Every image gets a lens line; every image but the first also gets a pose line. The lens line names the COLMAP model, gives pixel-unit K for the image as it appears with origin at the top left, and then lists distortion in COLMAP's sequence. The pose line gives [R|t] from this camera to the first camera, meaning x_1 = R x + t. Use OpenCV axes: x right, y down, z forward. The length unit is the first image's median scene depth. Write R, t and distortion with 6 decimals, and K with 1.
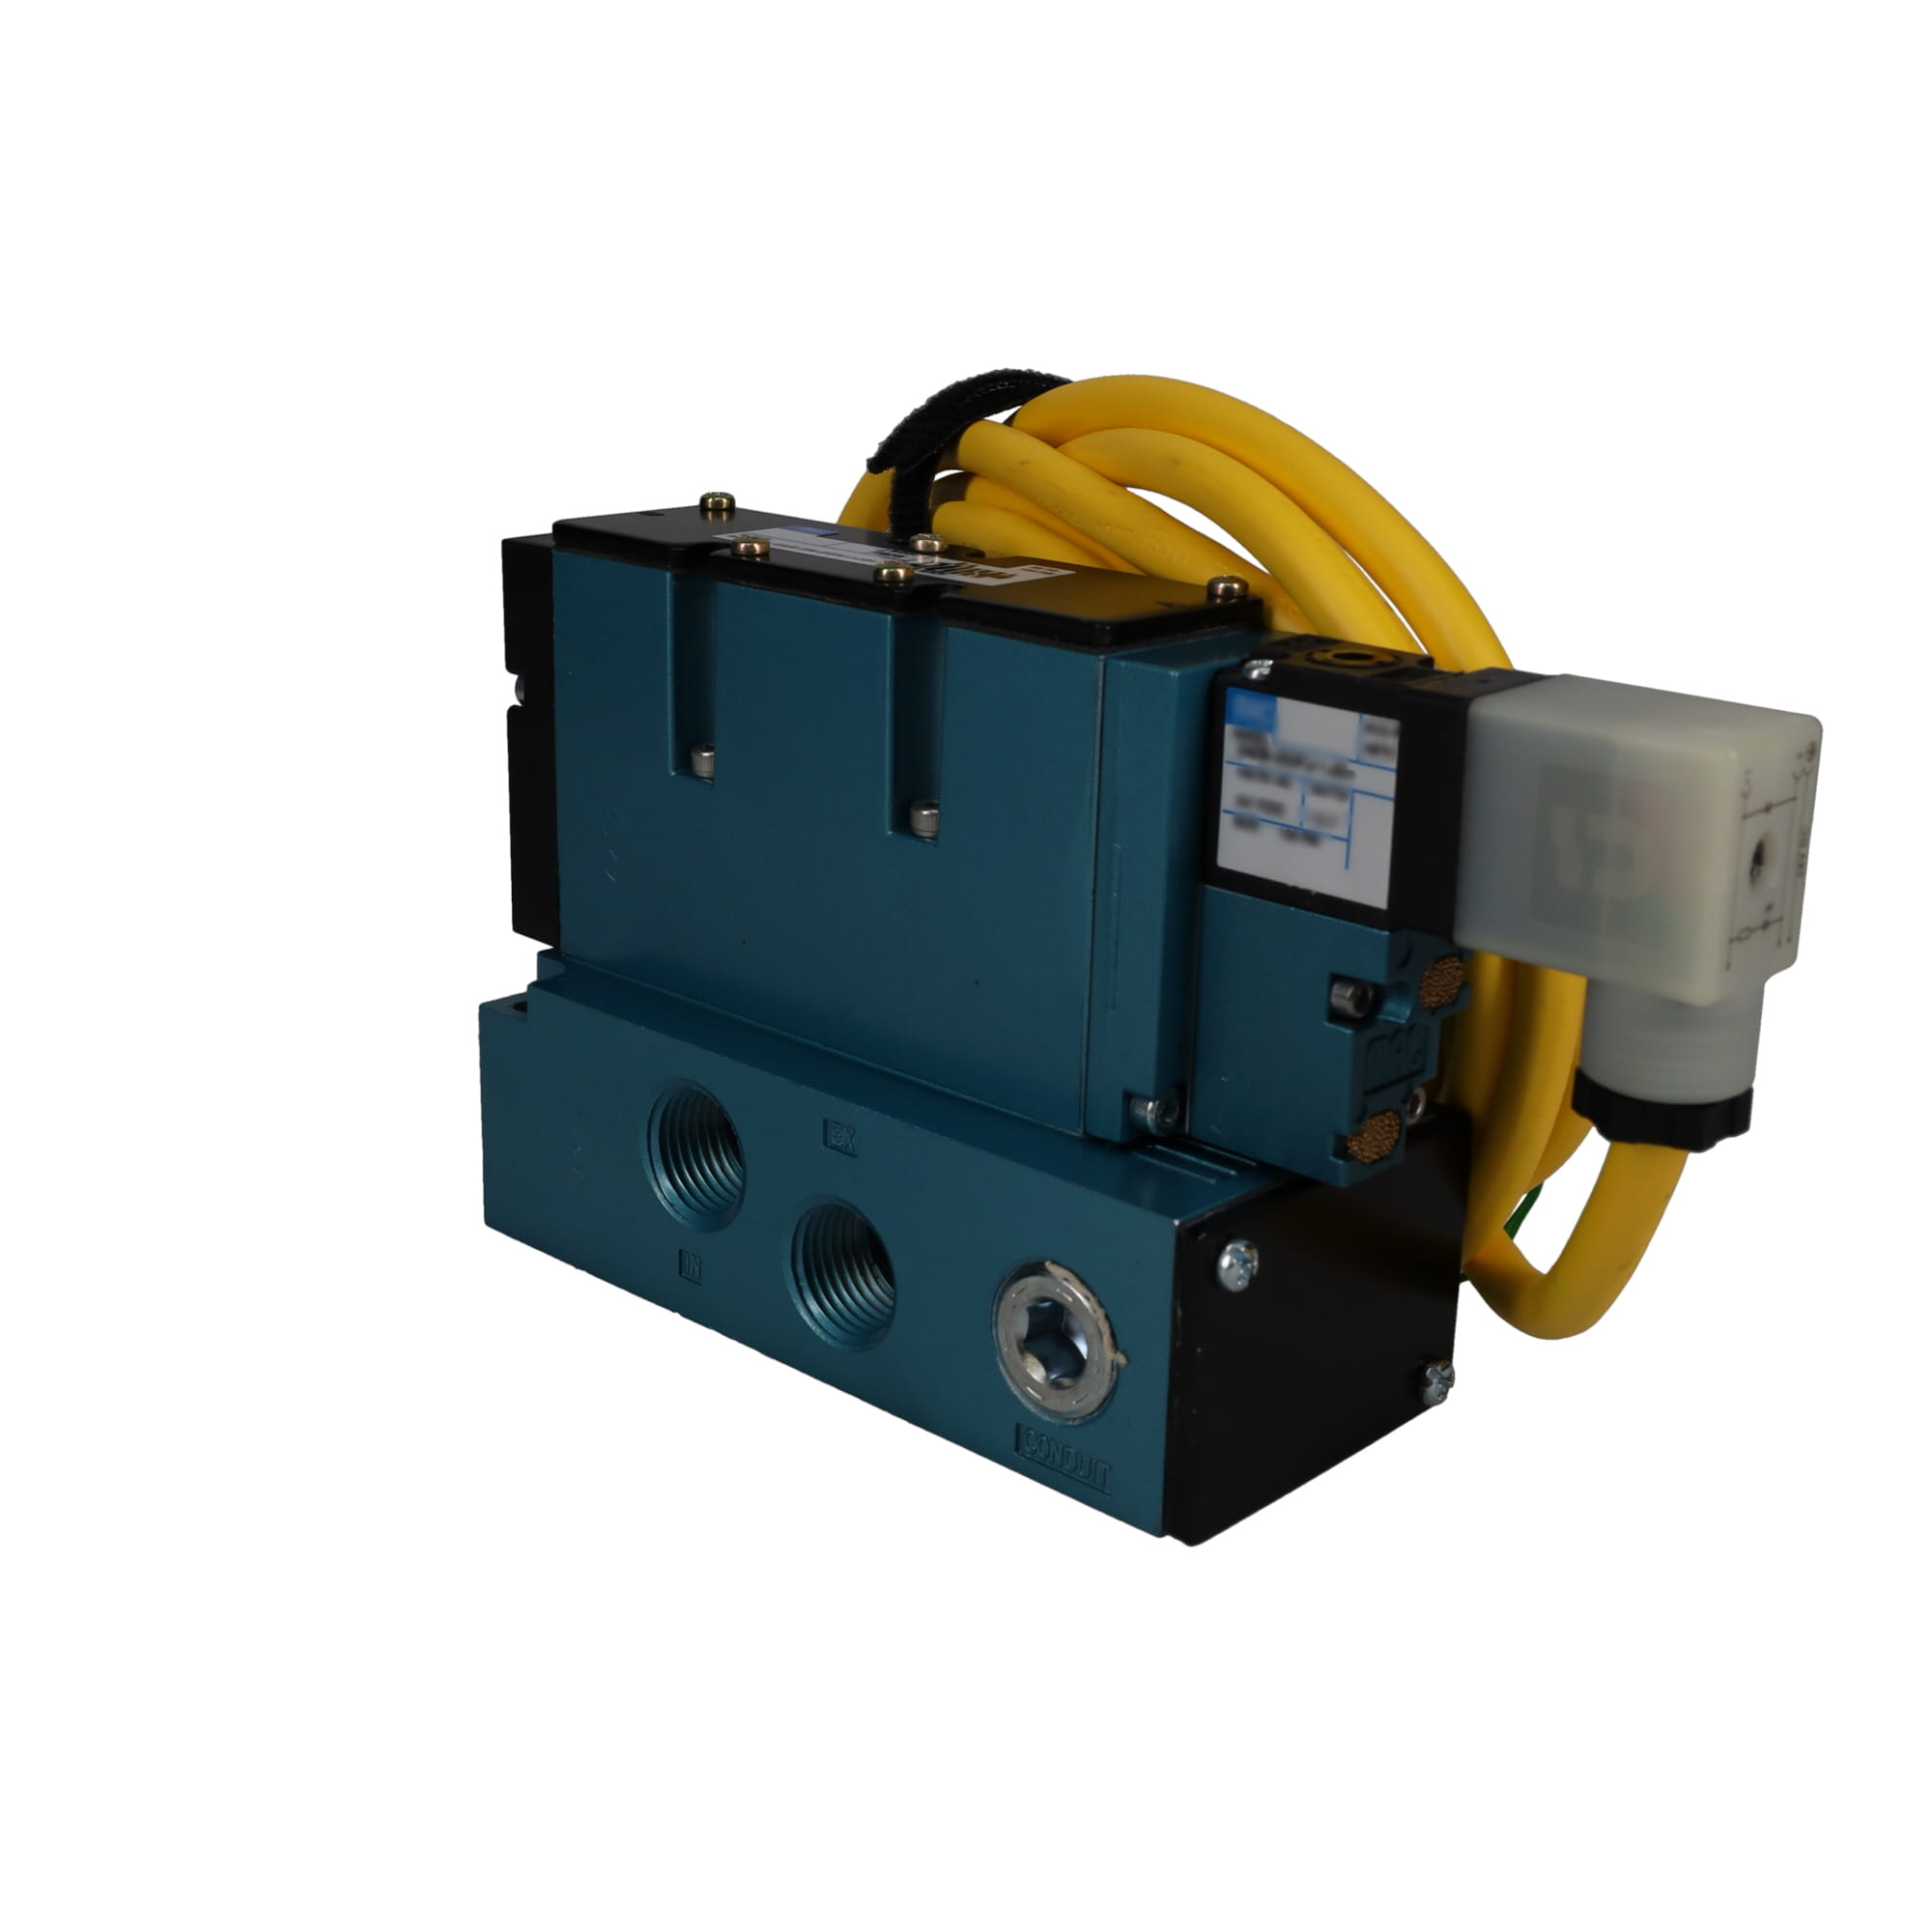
lens RADIAL K [[2655.6, 0, 966.0], [0, 2655.6, 966.0], [0, 0, 1]] dist [-0.019068, -0.037492]
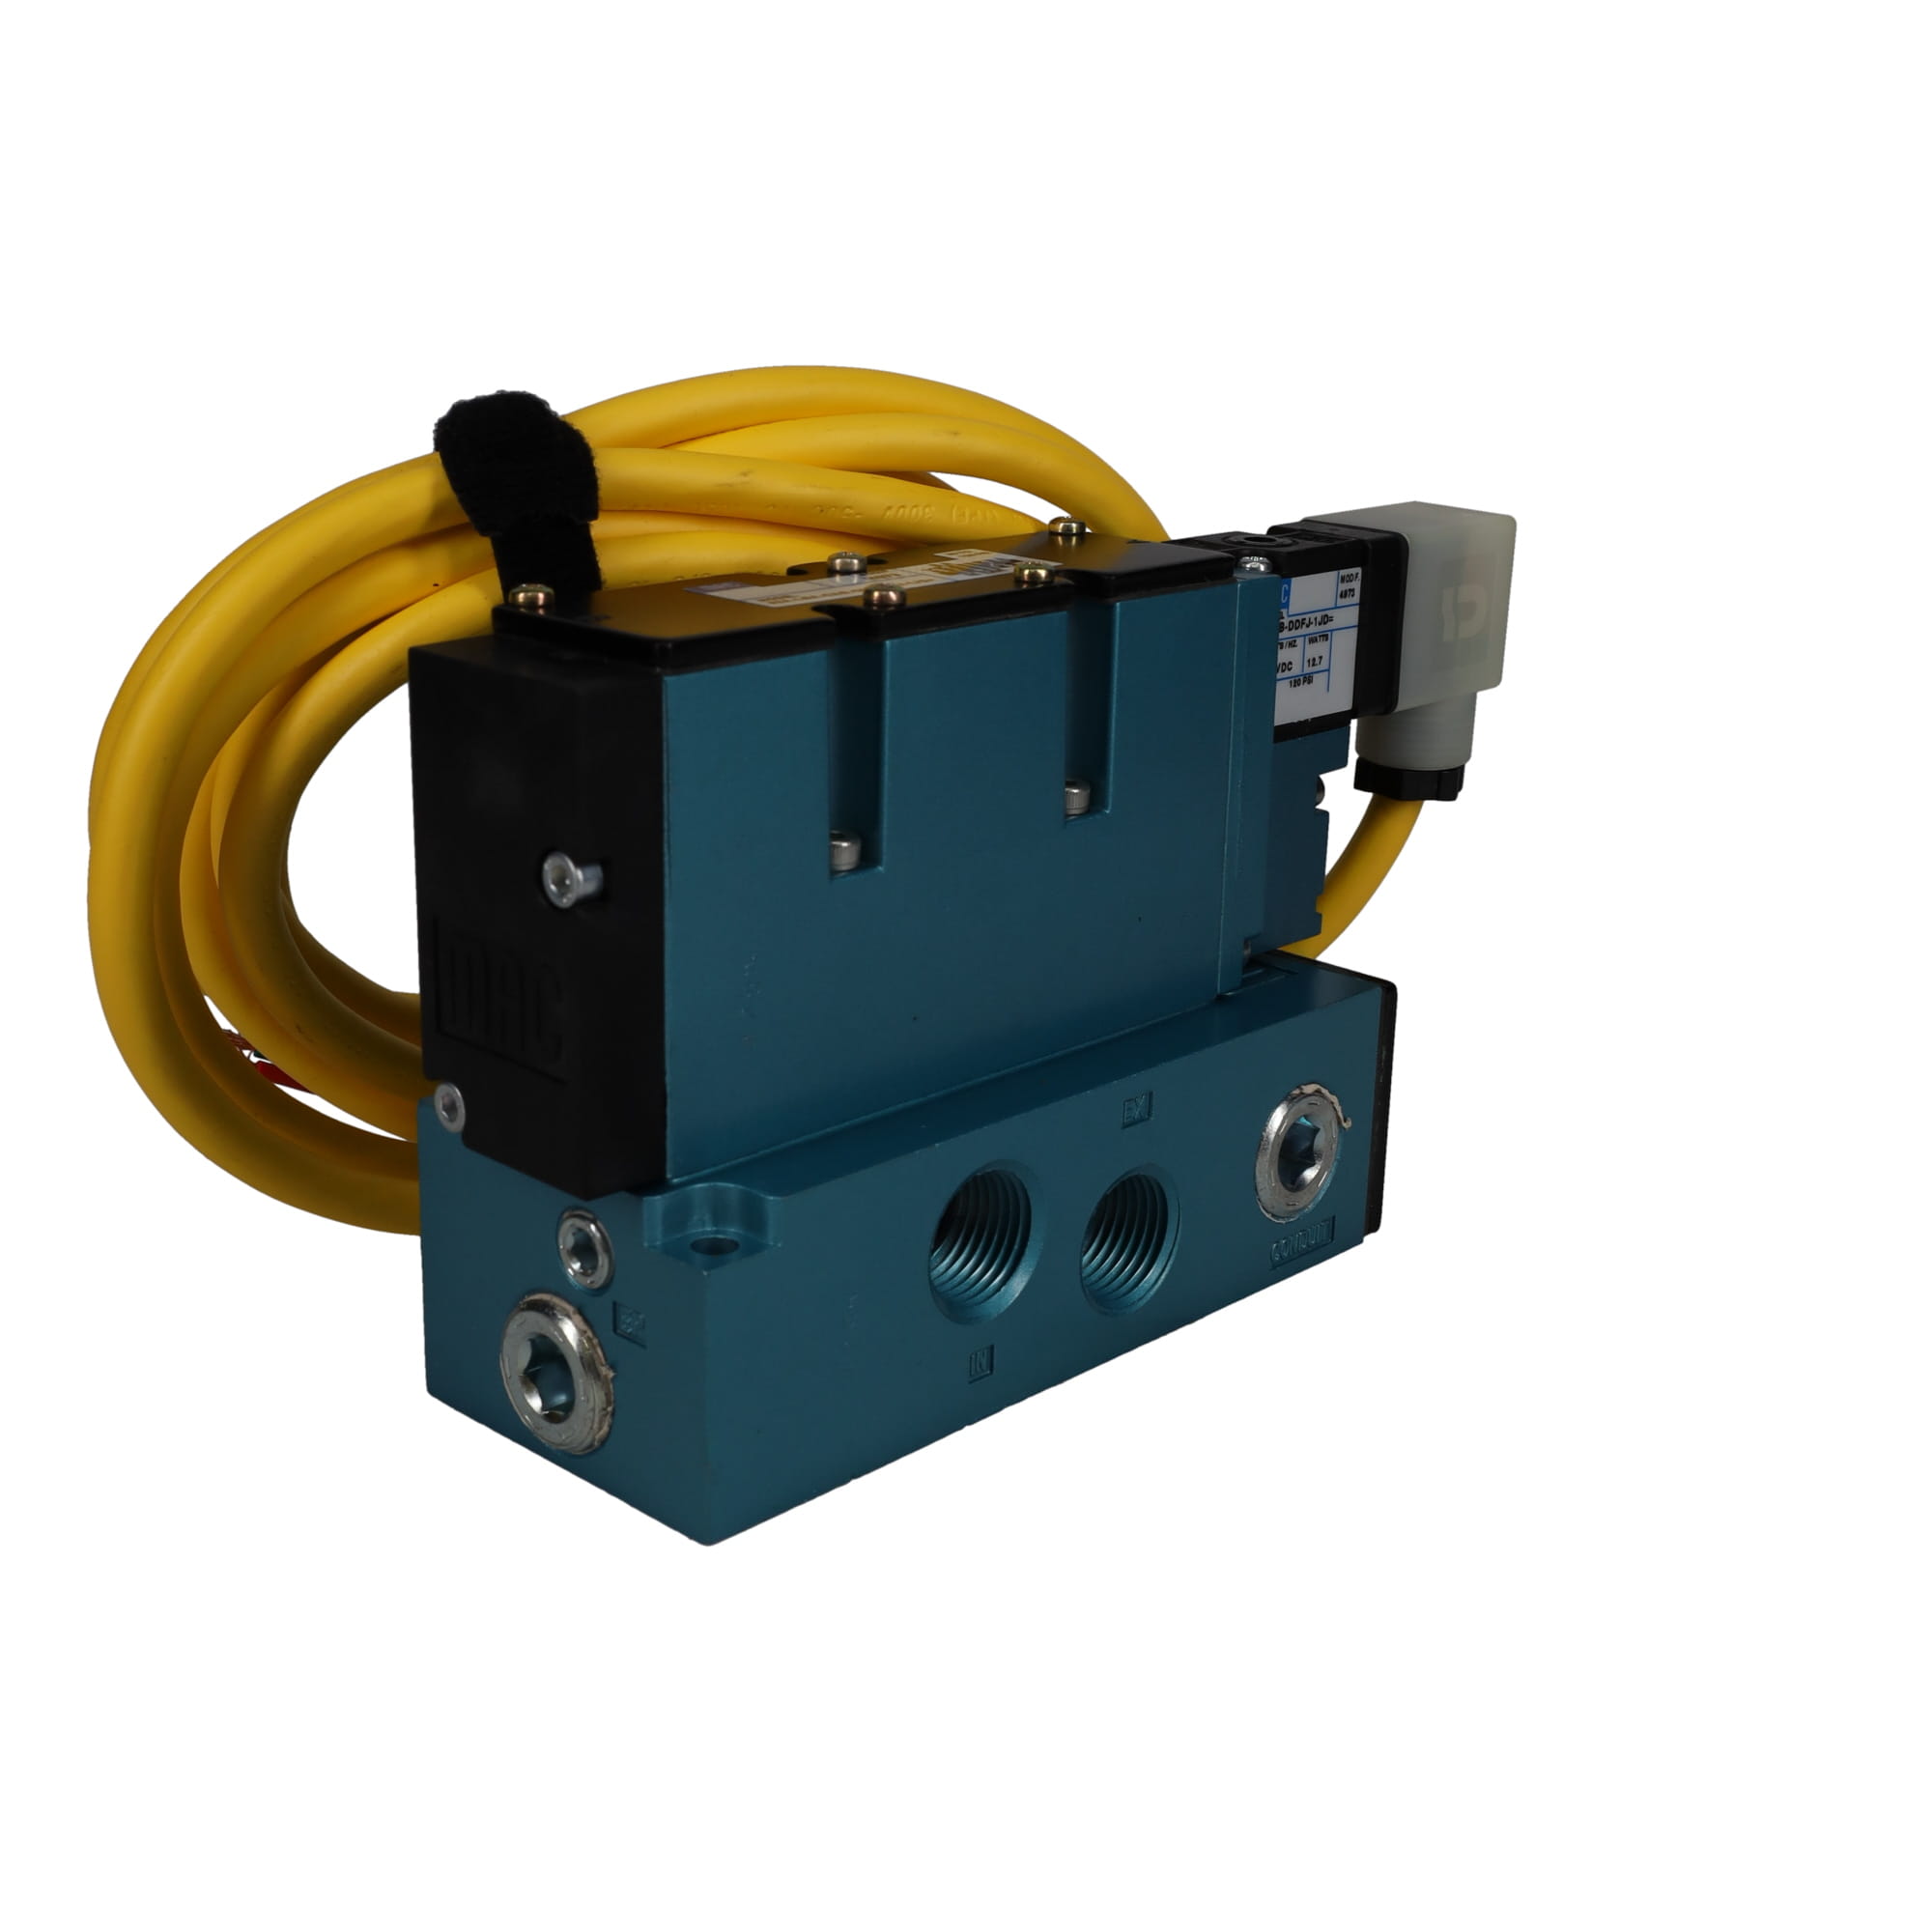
lens RADIAL K [[2655.6, 0, 966.0], [0, 2655.6, 966.0], [0, 0, 1]] dist [-0.019068, -0.037492]
pose [[0.011706, -0.320669, 0.947119, -1.127478], [0.285541, 0.908816, 0.304171, -0.357813], [-0.958295, 0.266881, 0.102203, 1.054727]]
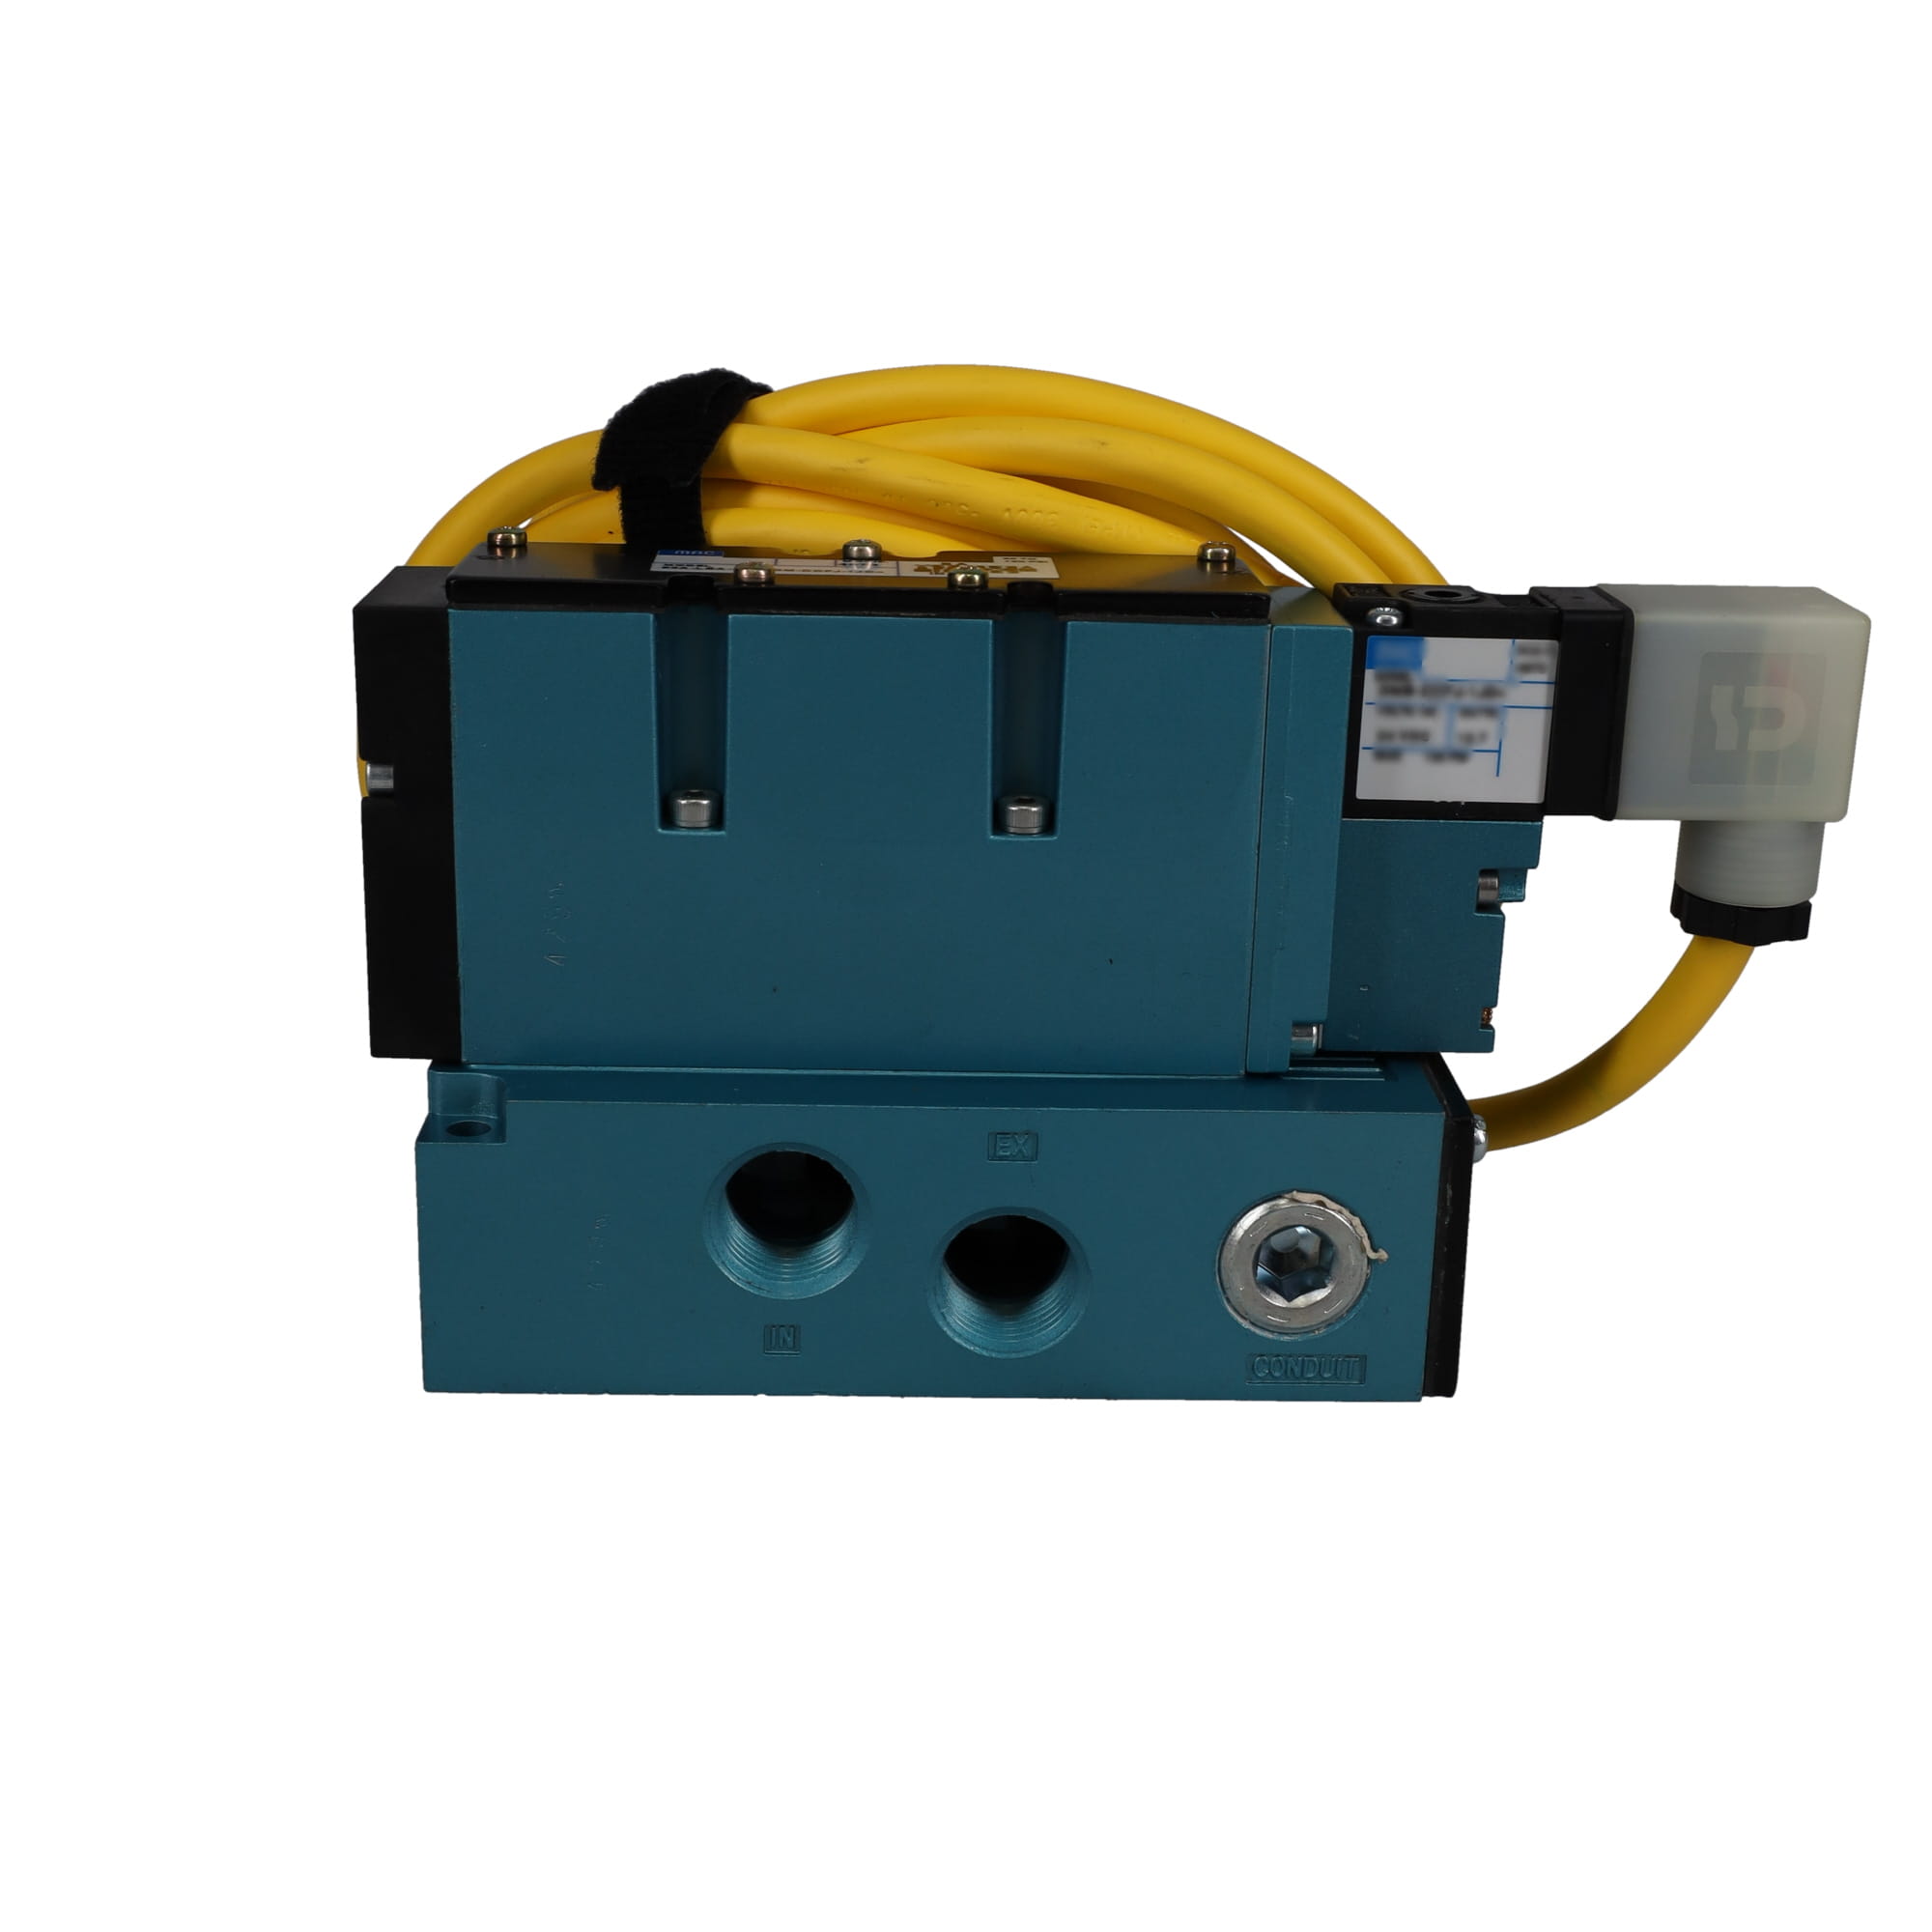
lens RADIAL K [[2655.6, 0, 966.0], [0, 2655.6, 966.0], [0, 0, 1]] dist [-0.019068, -0.037492]
pose [[0.725699, -0.216091, 0.653197, -0.778789], [0.207326, 0.973949, 0.091864, -0.107825], [-0.656032, 0.068759, 0.751595, 0.287183]]
